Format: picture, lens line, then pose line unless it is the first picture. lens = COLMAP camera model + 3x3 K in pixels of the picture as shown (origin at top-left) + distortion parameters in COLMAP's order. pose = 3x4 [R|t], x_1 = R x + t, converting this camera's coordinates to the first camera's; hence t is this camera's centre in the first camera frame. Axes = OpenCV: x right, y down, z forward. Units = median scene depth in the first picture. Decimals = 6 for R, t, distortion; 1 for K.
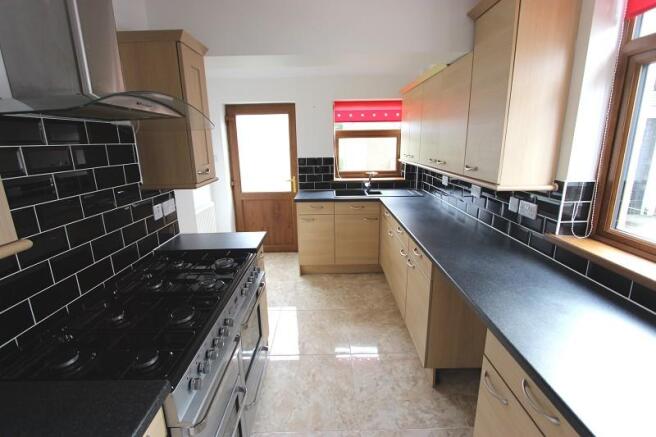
lens RADIAL K [[301.8, 0, 329.5], [0, 301.8, 211.9], [0, 0, 1]] dist [-0.014808, 0.000320]
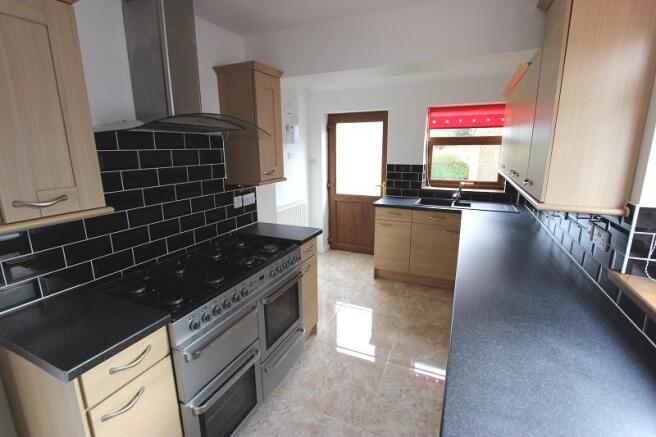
lens RADIAL K [[301.8, 0, 329.5], [0, 301.8, 211.9], [0, 0, 1]] dist [-0.014808, 0.000320]
pose [[0.908323, 0.097515, -0.406743, 0.179877], [-0.104306, 0.994530, 0.005502, -0.003534], [0.405054, 0.037429, 0.913526, -0.007879]]
